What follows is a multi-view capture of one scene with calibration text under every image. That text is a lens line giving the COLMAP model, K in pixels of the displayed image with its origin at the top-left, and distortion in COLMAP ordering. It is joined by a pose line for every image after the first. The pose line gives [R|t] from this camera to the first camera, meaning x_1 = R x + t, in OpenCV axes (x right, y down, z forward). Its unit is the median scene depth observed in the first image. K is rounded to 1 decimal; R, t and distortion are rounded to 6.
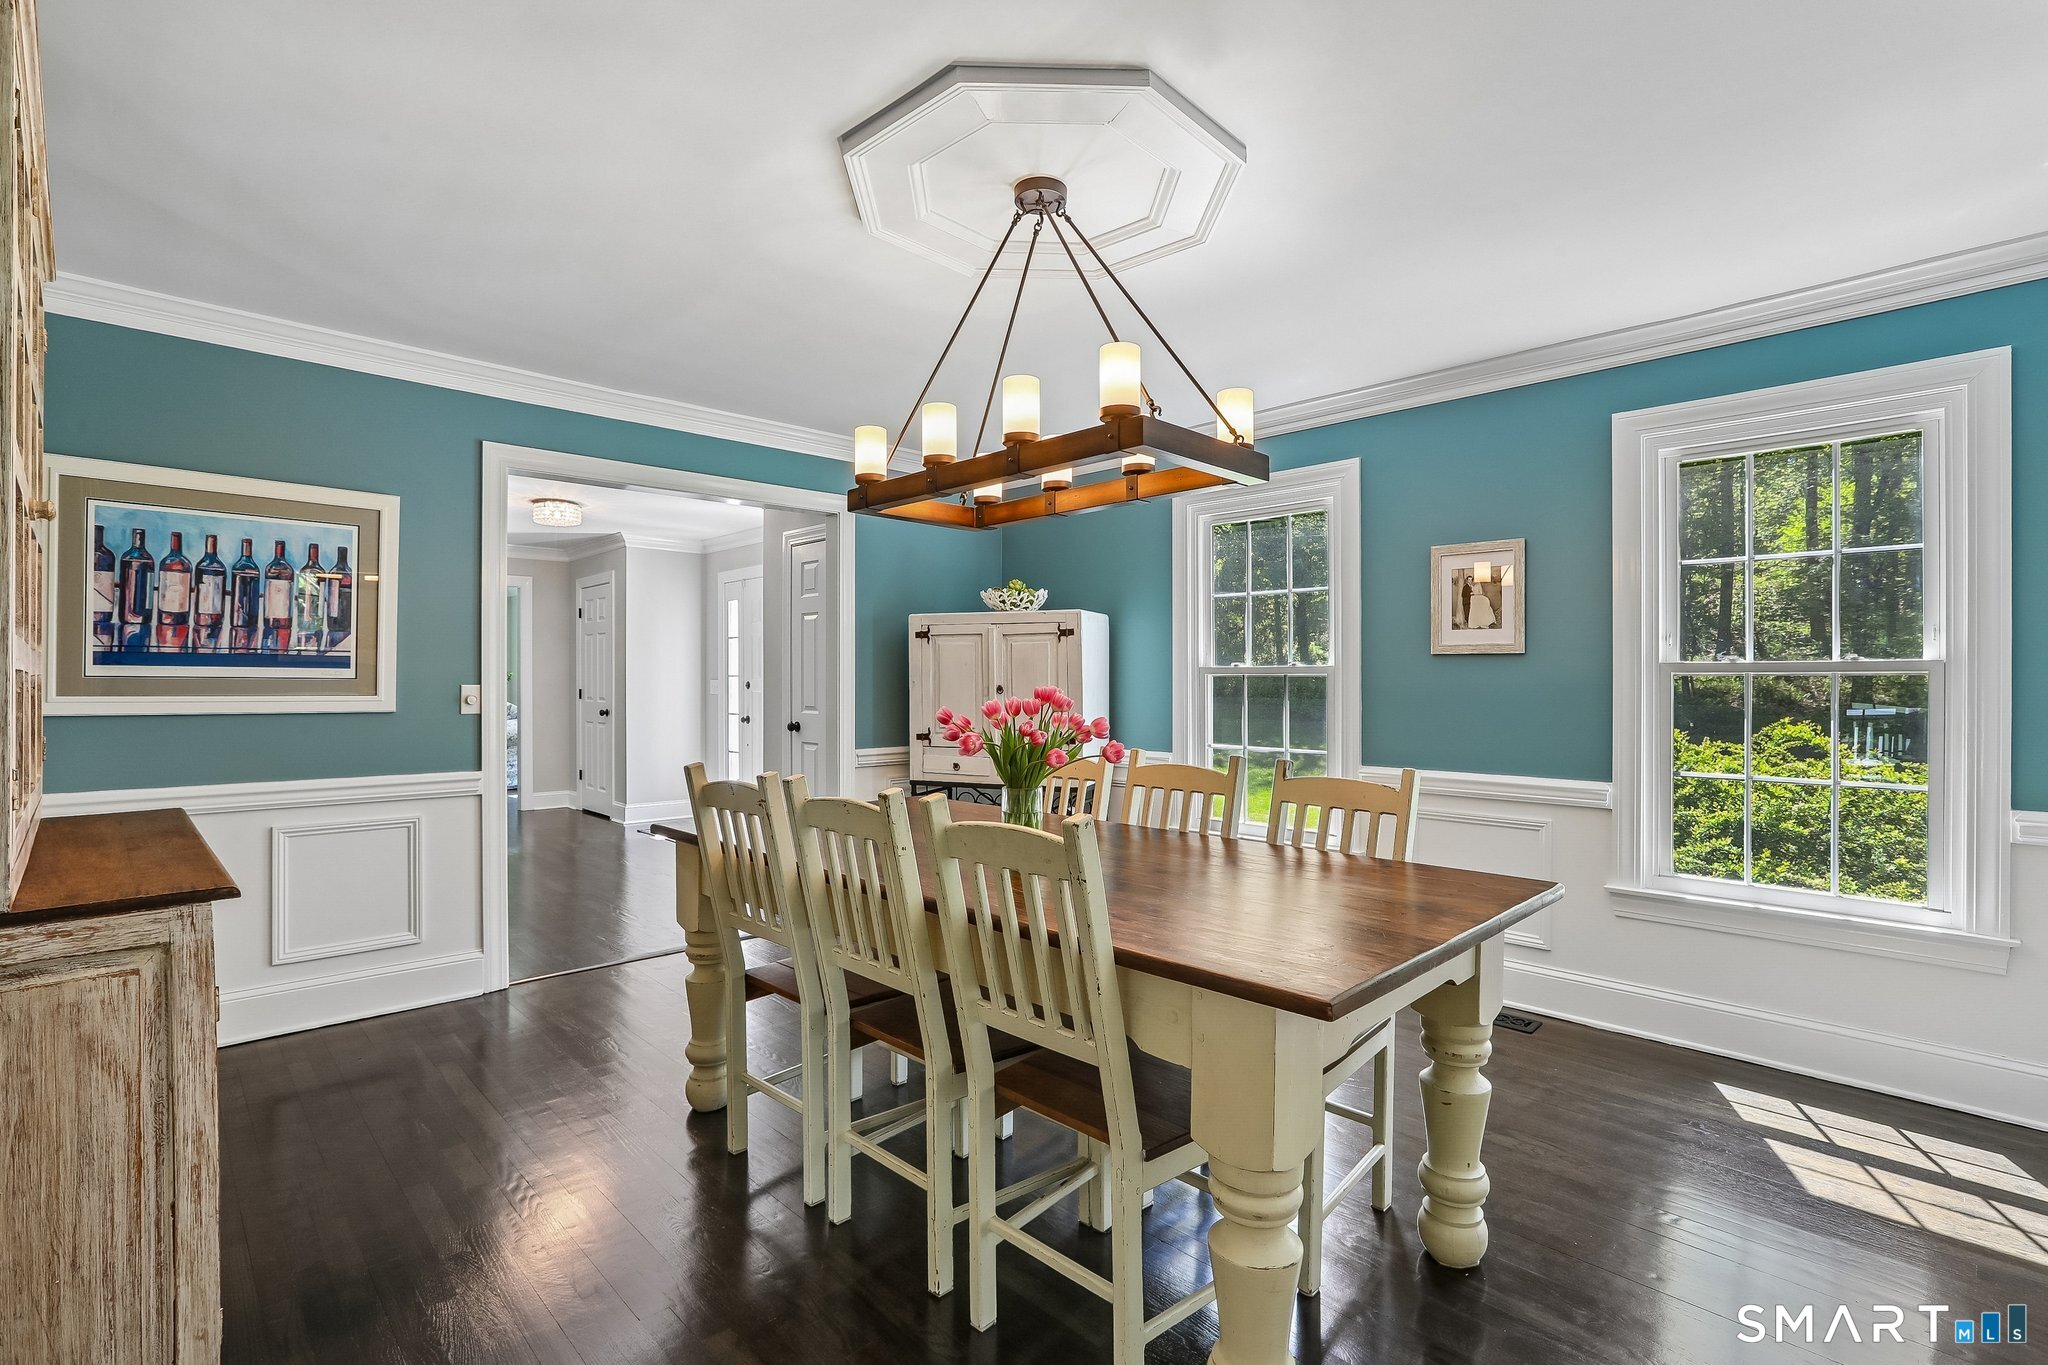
lens RADIAL K [[959.6, 0, 1029.6], [0, 959.6, 675.8], [0, 0, 1]] dist [-0.066243, 0.037981]
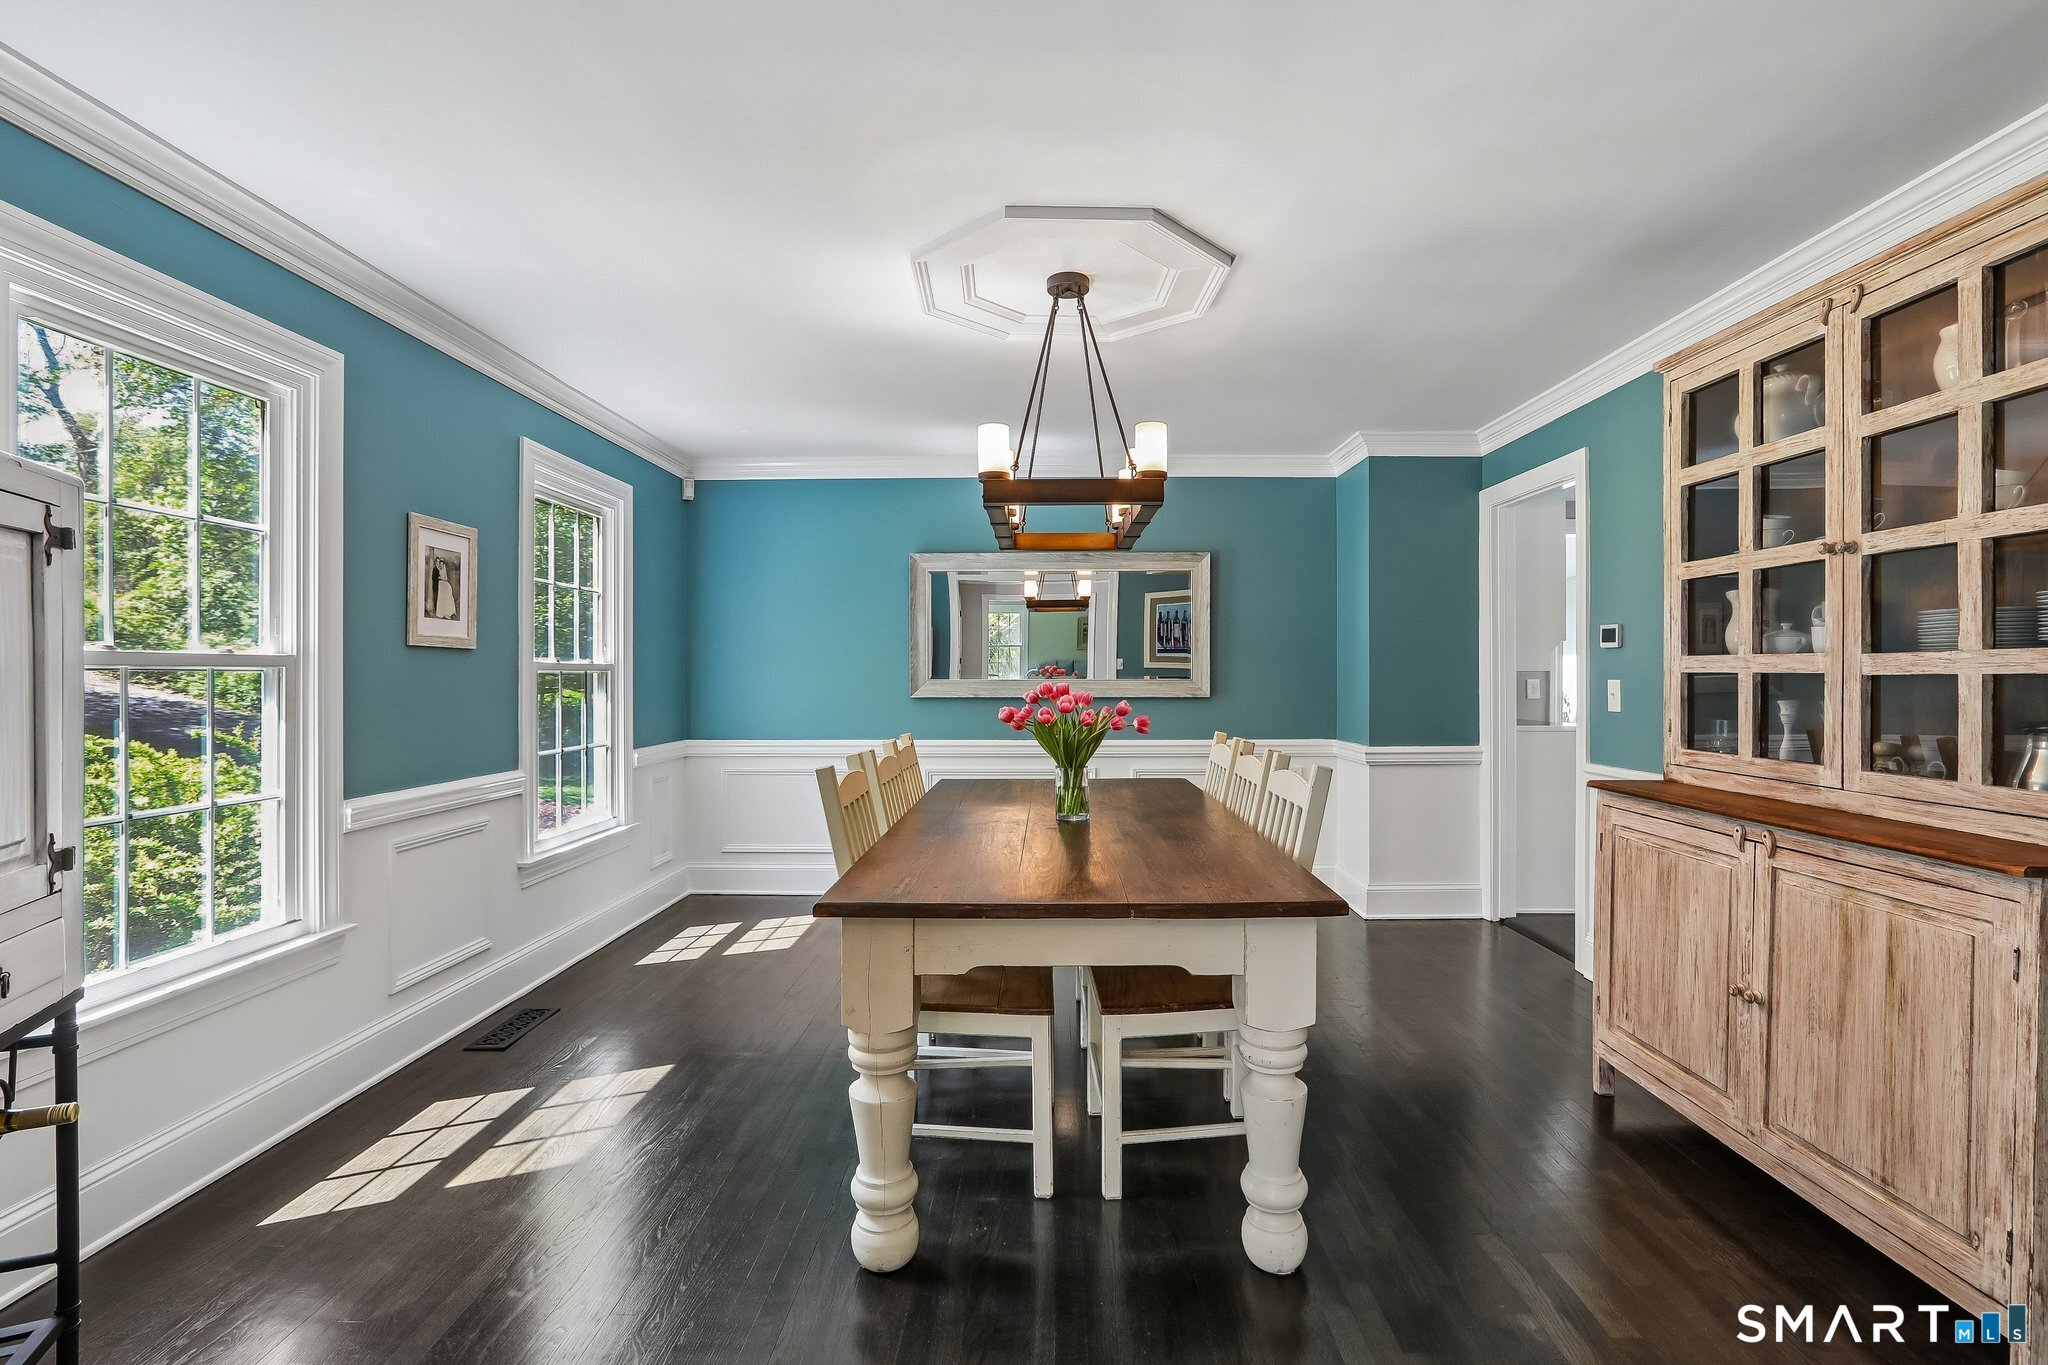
lens RADIAL K [[959.6, 0, 1029.6], [0, 959.6, 675.8], [0, 0, 1]] dist [-0.066243, 0.037981]
pose [[-0.699791, -0.000620, 0.714348, -0.526706], [-0.002401, 0.999996, -0.001484, 0.003250], [-0.714344, -0.002753, -0.699789, 1.211809]]
